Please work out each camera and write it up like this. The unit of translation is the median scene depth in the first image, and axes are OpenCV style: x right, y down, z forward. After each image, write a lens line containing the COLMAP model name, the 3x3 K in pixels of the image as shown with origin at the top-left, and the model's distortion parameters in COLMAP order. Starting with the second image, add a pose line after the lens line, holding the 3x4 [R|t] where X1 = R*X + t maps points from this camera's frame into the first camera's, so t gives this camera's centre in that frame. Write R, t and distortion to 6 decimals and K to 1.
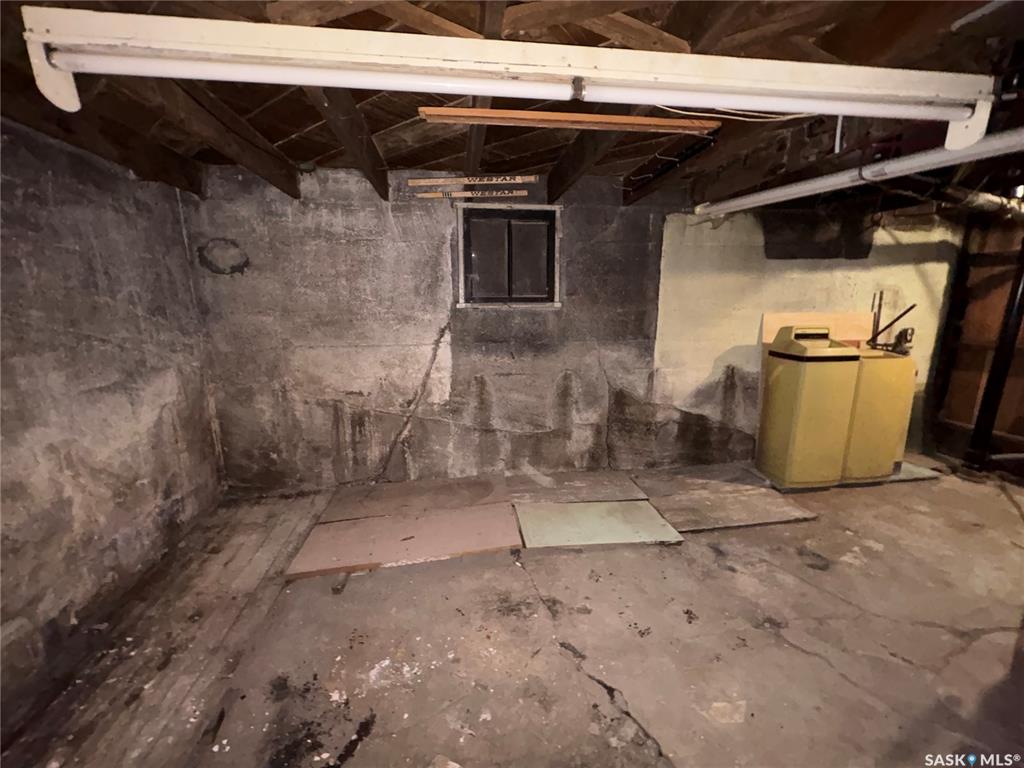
lens RADIAL K [[404.6, 0, 511.2], [0, 404.6, 383.7], [0, 0, 1]] dist [-0.000557, -0.000171]
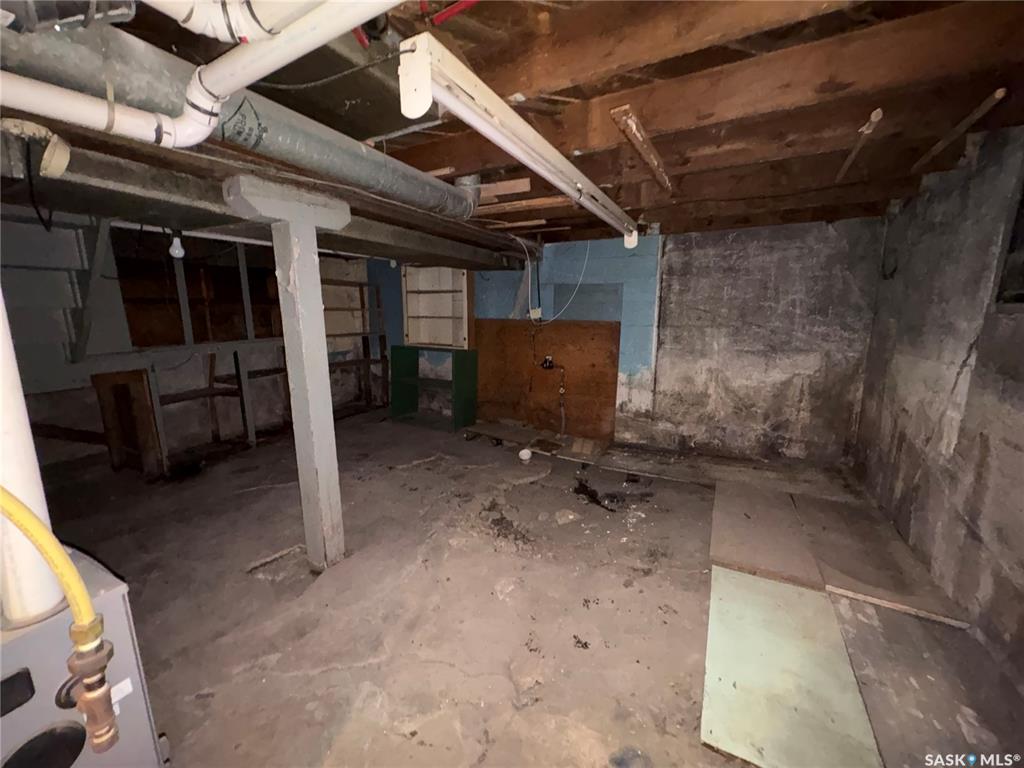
lens RADIAL K [[404.6, 0, 510.1], [0, 404.6, 387.9], [0, 0, 1]] dist [-0.000557, -0.000171]
pose [[-0.593295, 0.156652, -0.789596, 0.888645], [-0.157355, 0.939391, 0.304606, -0.172774], [0.789456, 0.304967, -0.532686, 0.897880]]
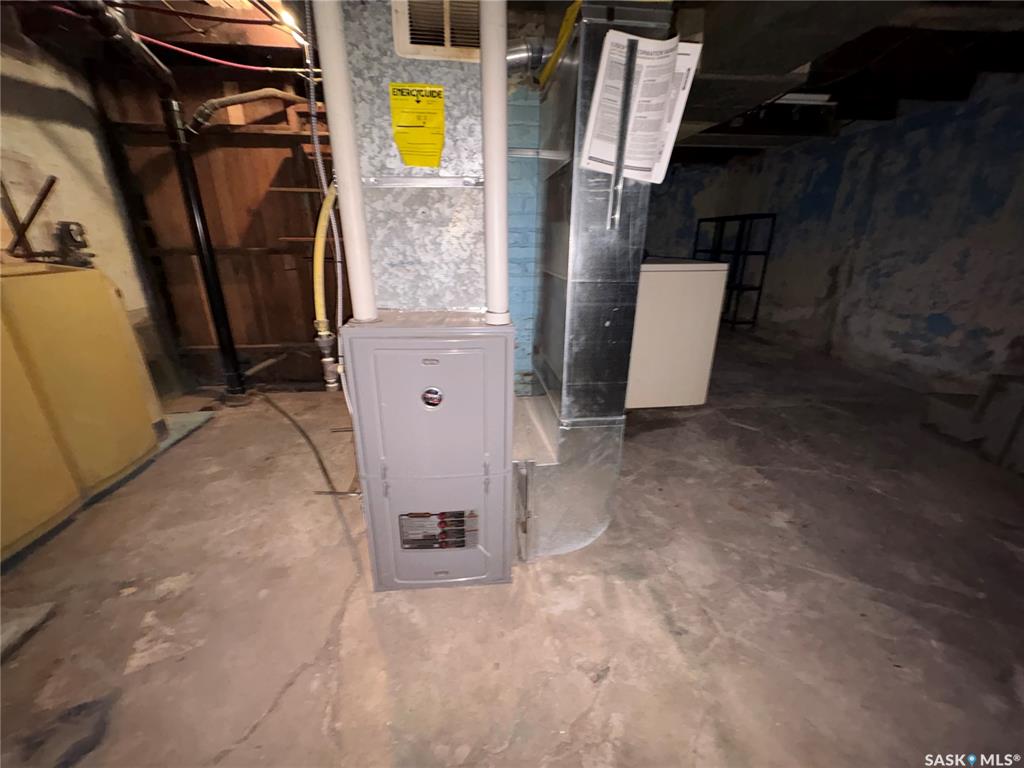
lens RADIAL K [[404.6, 0, 511.2], [0, 404.6, 382.6], [0, 0, 1]] dist [-0.000557, -0.000171]
pose [[0.067169, -0.340074, 0.937997, 0.425798], [0.197113, 0.926114, 0.321651, 0.027435], [-0.978077, 0.163287, 0.129239, 0.349944]]
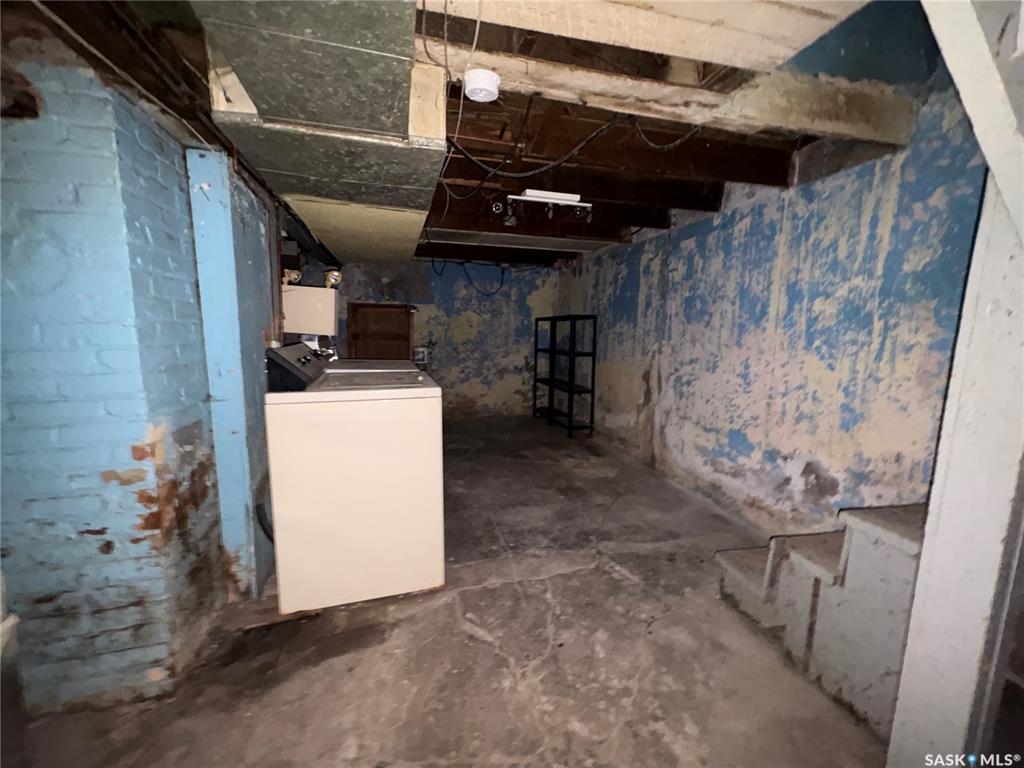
lens RADIAL K [[404.6, 0, 513.4], [0, 404.6, 382.7], [0, 0, 1]] dist [-0.000557, -0.000171]
pose [[-0.130866, -0.137042, 0.981883, 0.758844], [0.184641, 0.969703, 0.159952, 0.080160], [-0.974054, 0.202228, -0.101598, -0.112679]]
